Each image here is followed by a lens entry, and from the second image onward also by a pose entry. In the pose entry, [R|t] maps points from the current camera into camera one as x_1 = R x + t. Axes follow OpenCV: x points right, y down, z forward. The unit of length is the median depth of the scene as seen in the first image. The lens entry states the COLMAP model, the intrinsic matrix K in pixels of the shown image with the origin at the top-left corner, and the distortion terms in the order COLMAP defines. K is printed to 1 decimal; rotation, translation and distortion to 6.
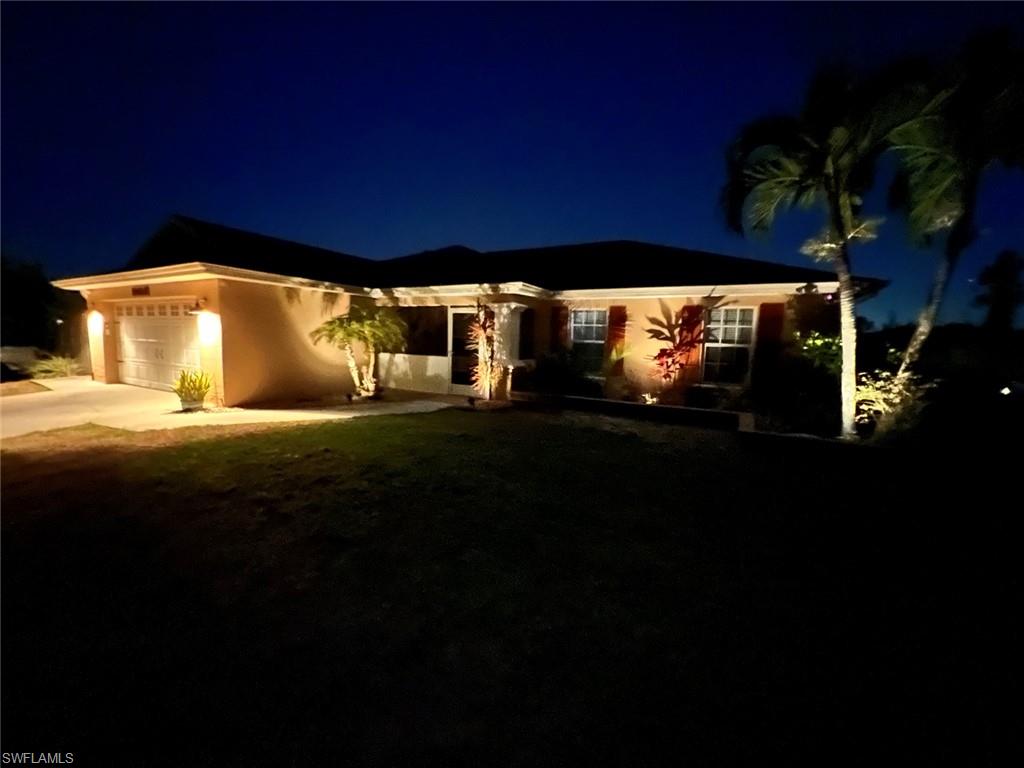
lens RADIAL K [[413.2, 0, 515.2], [0, 413.2, 383.9], [0, 0, 1]] dist [0.000942, 0.000154]
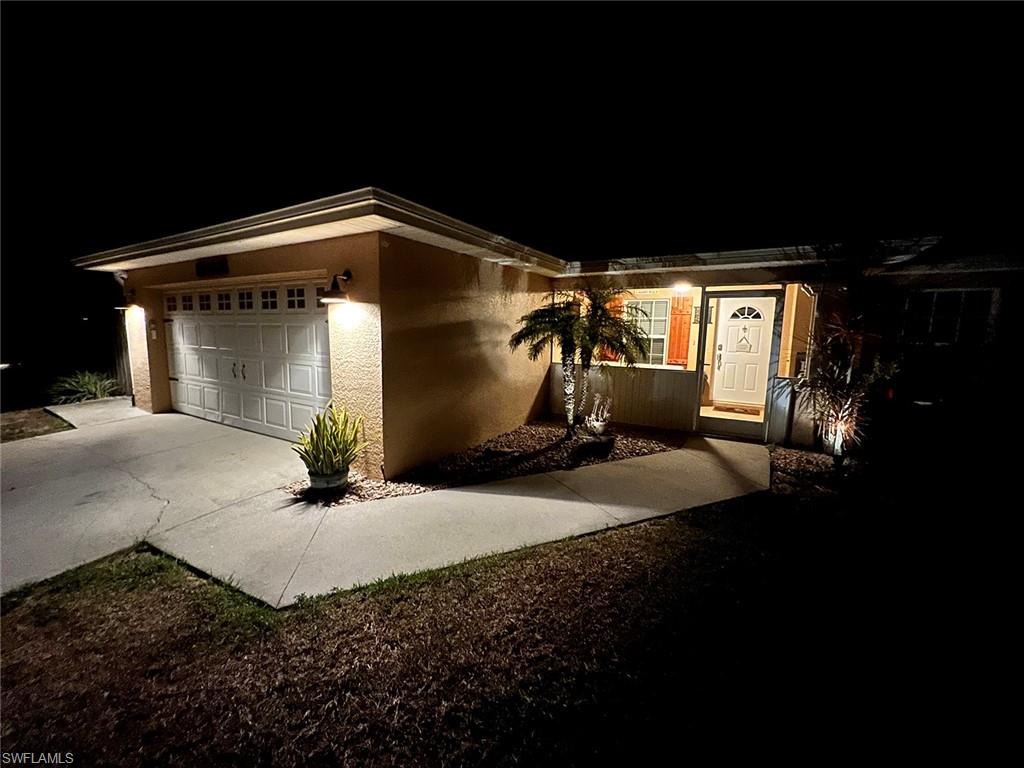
lens RADIAL K [[413.2, 0, 510.3], [0, 413.2, 385.8], [0, 0, 1]] dist [0.000942, 0.000154]
pose [[0.999175, -0.001516, -0.040595, -0.410902], [0.002273, 0.999824, 0.018606, -0.058078], [0.040559, -0.018683, 0.999002, 0.380865]]
